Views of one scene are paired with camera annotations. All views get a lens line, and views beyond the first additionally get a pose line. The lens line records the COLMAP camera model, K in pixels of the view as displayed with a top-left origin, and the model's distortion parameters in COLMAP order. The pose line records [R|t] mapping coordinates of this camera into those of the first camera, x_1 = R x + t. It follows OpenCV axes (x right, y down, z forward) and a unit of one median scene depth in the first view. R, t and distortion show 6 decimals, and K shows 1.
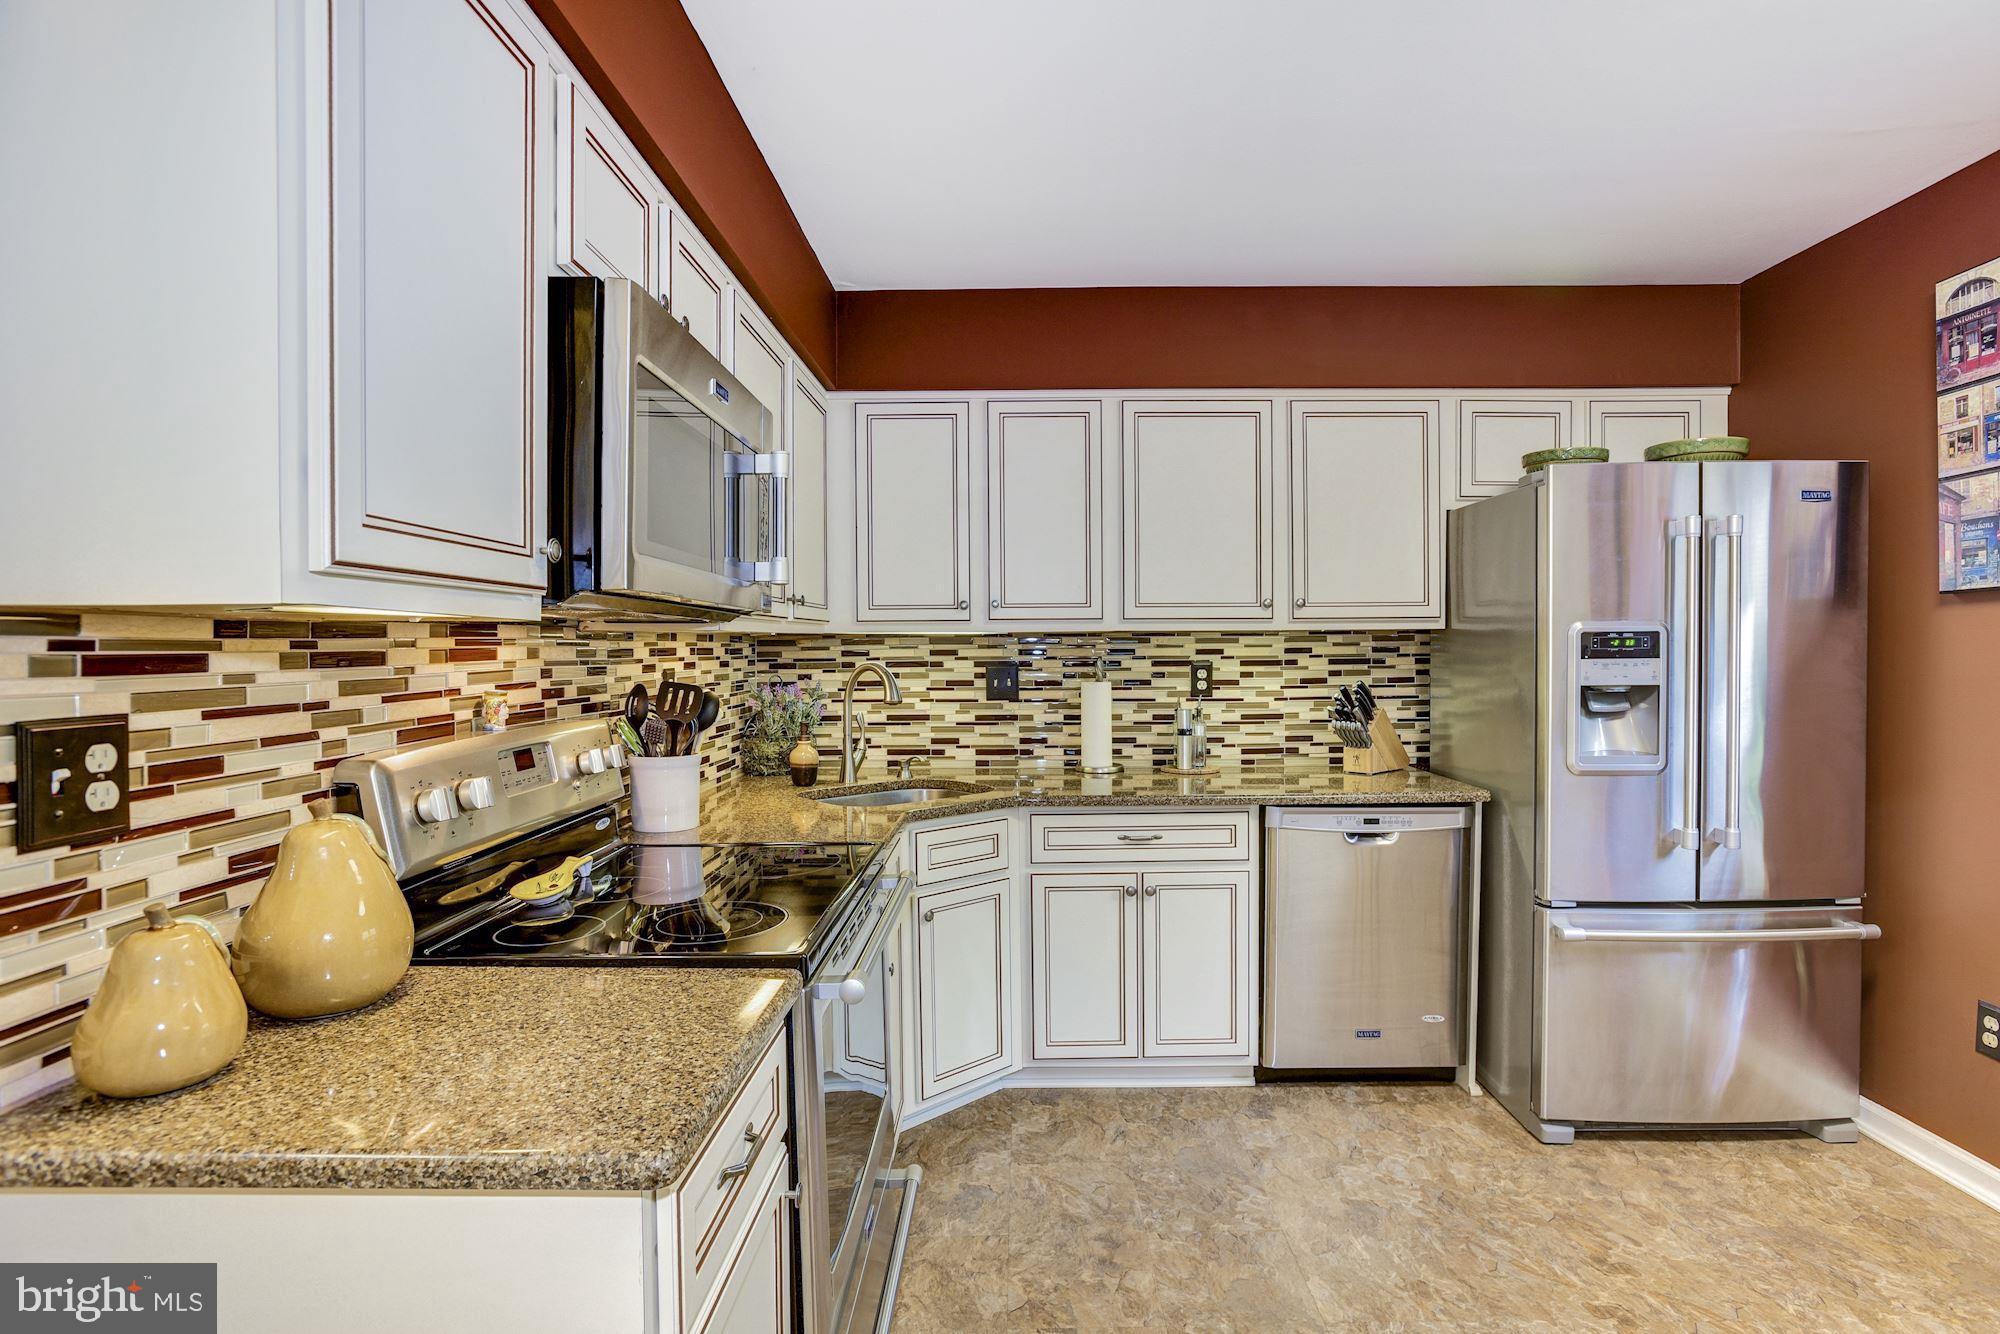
lens RADIAL K [[971.8, 0, 1025.4], [0, 971.8, 671.5], [0, 0, 1]] dist [-0.054535, 0.027668]
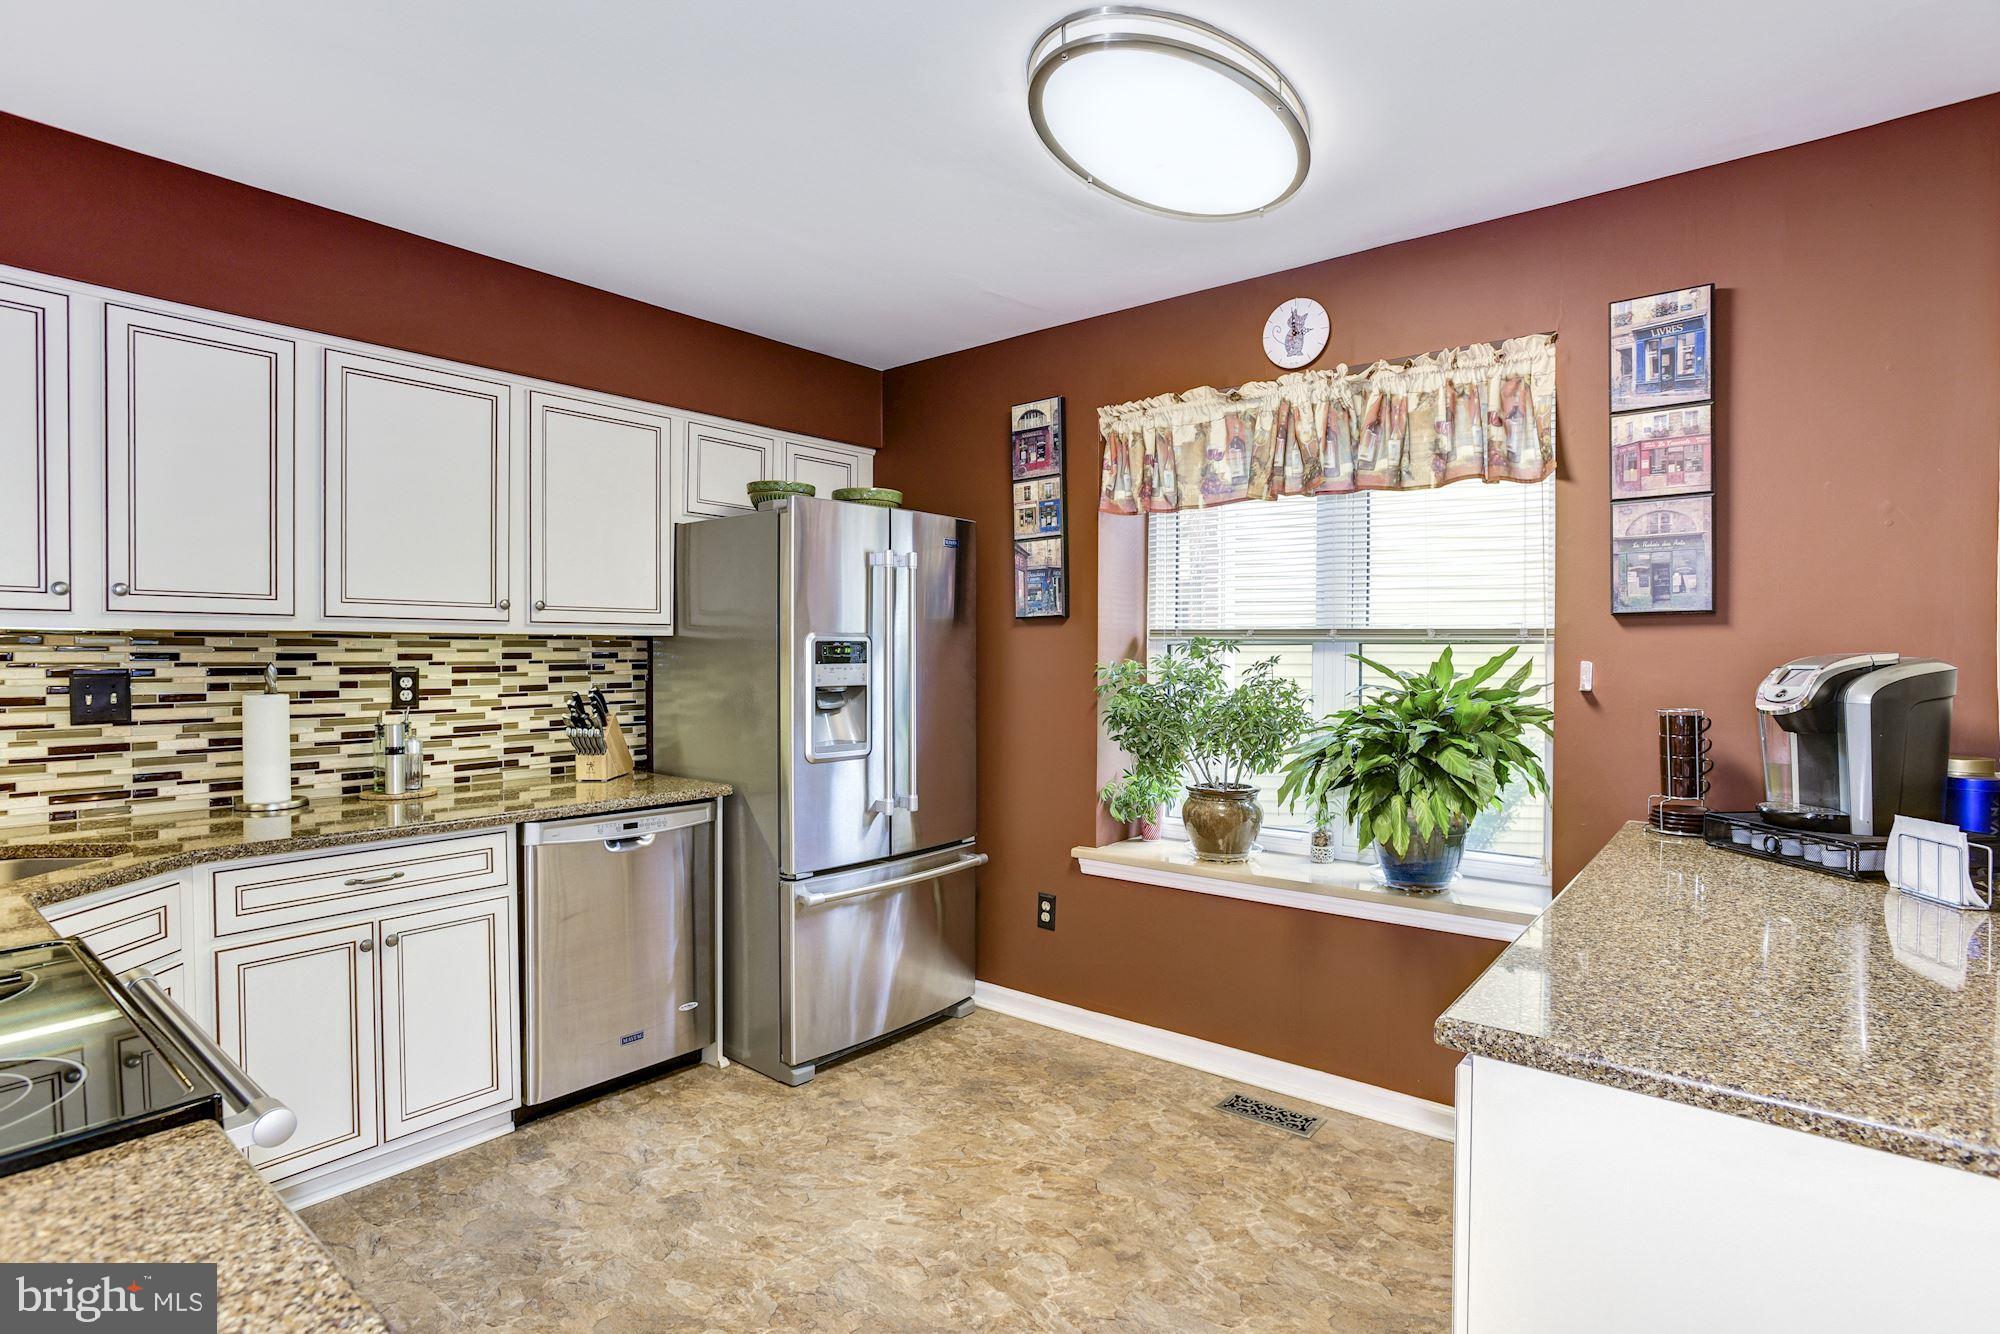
lens RADIAL K [[977.2, 0, 1000.0], [0, 977.2, 667.0], [0, 0, 1]] dist [-0.057330, 0.027518]
pose [[0.627003, -0.003504, 0.779009, -0.180030], [0.012675, 0.999903, -0.005704, 0.000366], [-0.778914, 0.013450, 0.626987, 0.062337]]
